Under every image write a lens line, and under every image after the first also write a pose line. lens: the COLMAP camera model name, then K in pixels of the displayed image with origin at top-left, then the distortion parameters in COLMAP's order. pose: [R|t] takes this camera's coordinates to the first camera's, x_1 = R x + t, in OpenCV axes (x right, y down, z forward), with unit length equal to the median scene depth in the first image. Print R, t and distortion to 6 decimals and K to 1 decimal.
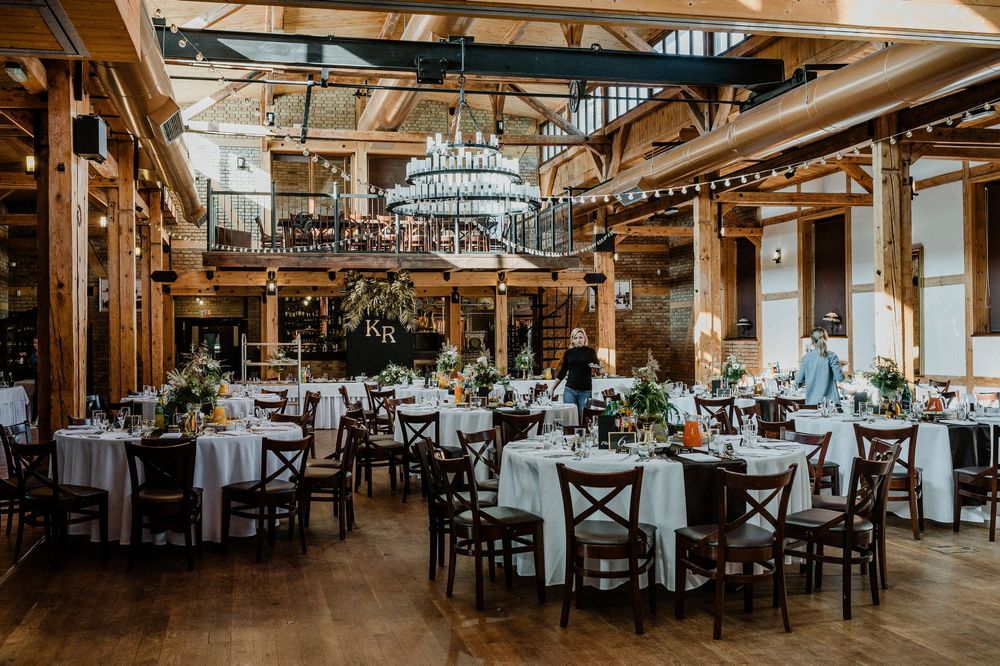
lens RADIAL K [[1016.5, 0, 491.9], [0, 1016.5, 333.7], [0, 0, 1]] dist [0.002766, 0.000000]
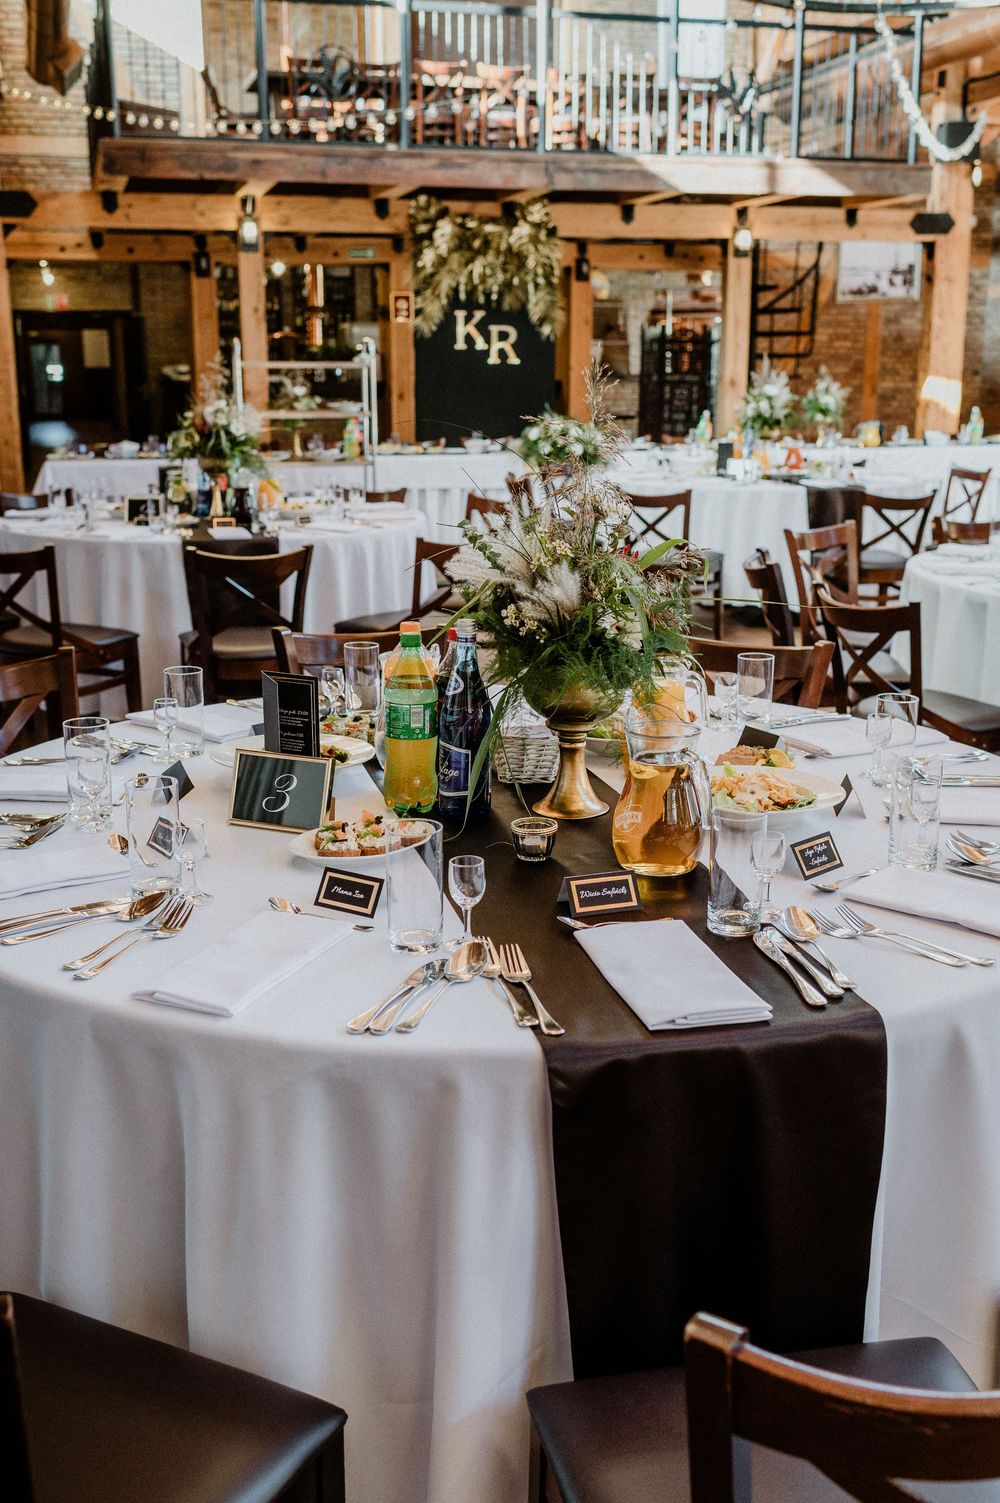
lens RADIAL K [[1527.7, 0, 511.5], [0, 1527.7, 742.7], [0, 0, 1]] dist [0.002766, 0.000000]
pose [[0.999156, -0.003284, 0.040943, -0.127821], [-0.007018, 0.968495, 0.248936, 0.002914], [-0.040471, -0.249013, 0.967654, 0.286516]]
